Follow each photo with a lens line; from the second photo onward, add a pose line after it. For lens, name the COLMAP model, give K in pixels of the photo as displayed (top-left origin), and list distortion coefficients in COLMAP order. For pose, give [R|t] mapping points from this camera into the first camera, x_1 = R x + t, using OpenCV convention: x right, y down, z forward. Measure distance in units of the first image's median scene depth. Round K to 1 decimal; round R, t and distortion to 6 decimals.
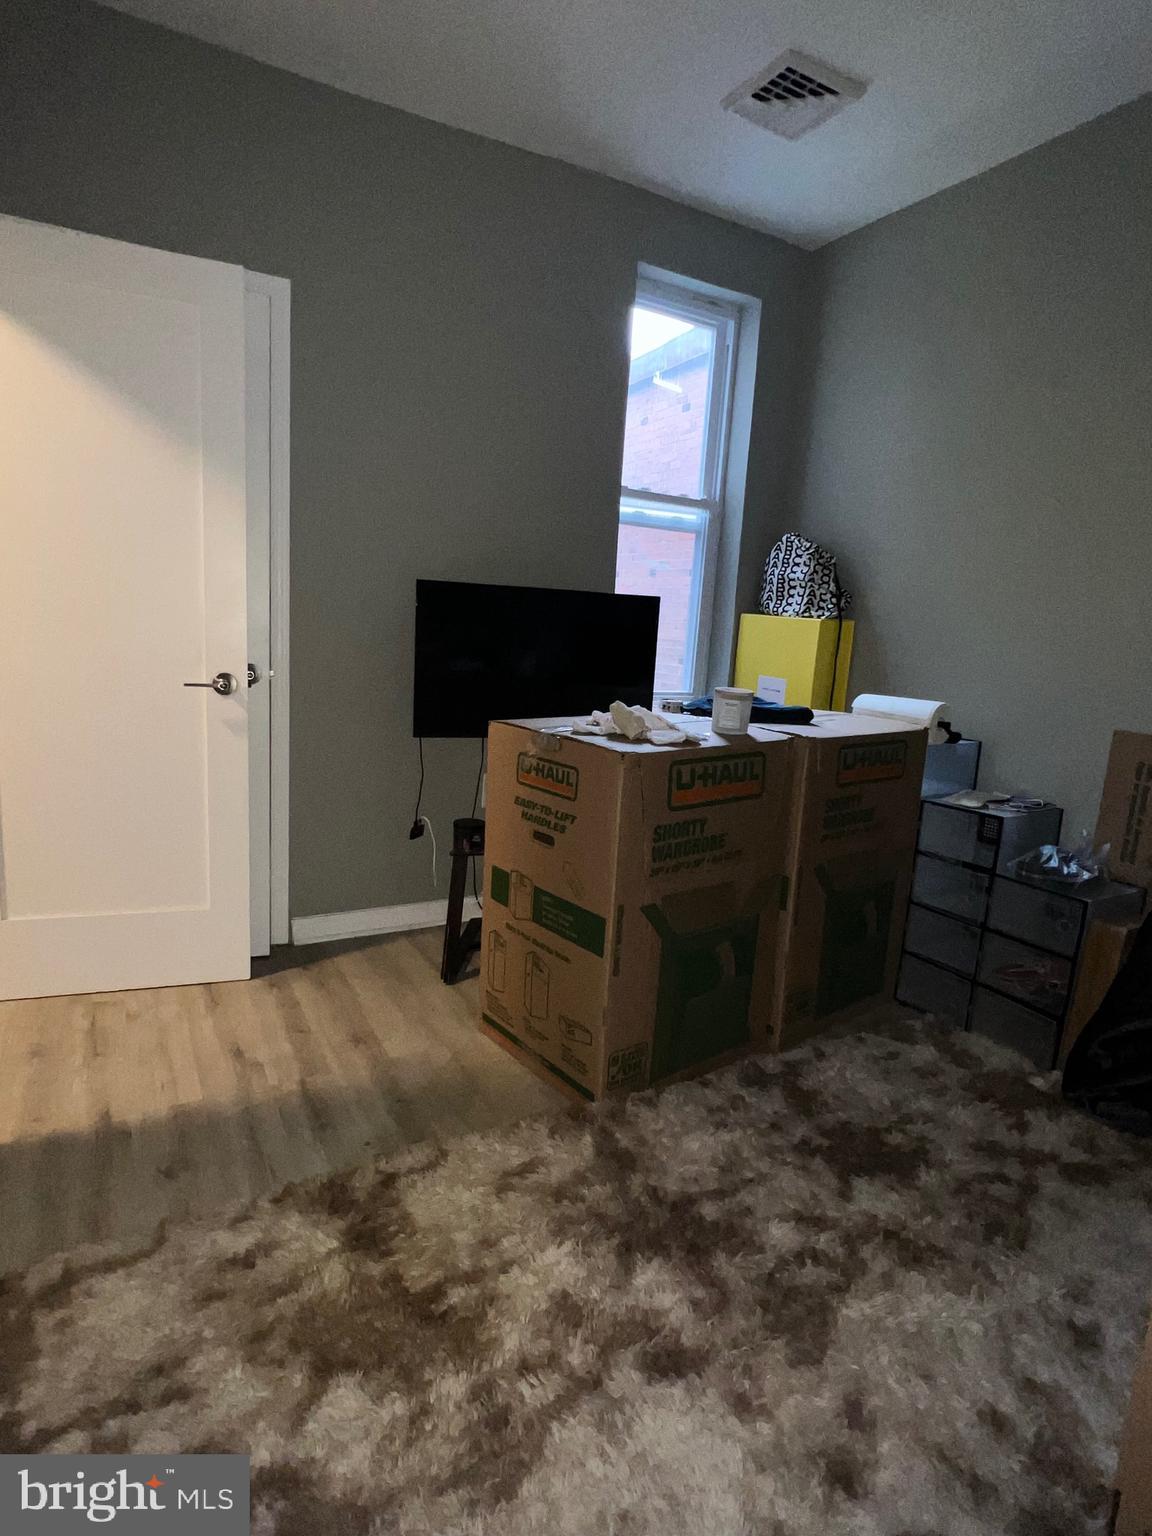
lens RADIAL K [[821.6, 0, 566.2], [0, 821.6, 763.5], [0, 0, 1]] dist [0.032982, -0.000014]
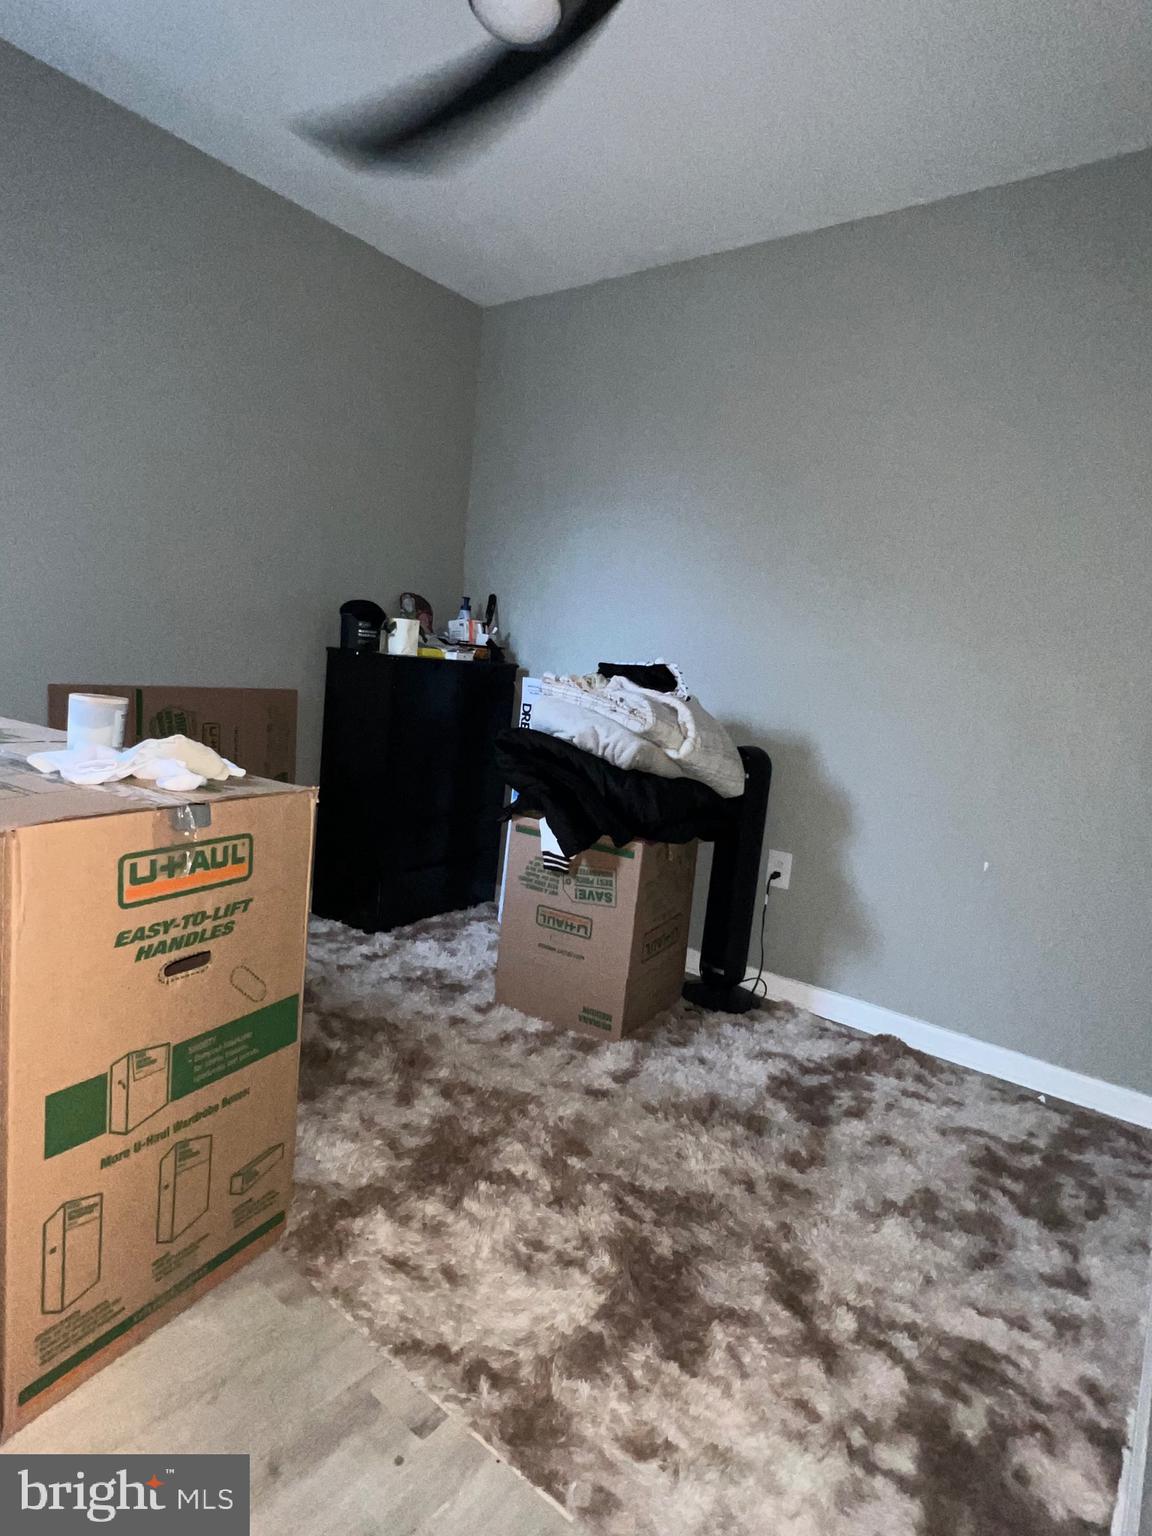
lens RADIAL K [[821.6, 0, 566.2], [0, 821.6, 763.5], [0, 0, 1]] dist [0.032982, -0.000014]
pose [[-0.358122, -0.218078, 0.907849, -0.696571], [0.045659, 0.967086, 0.250319, -0.212160], [-0.932558, 0.131097, -0.336378, 0.931274]]
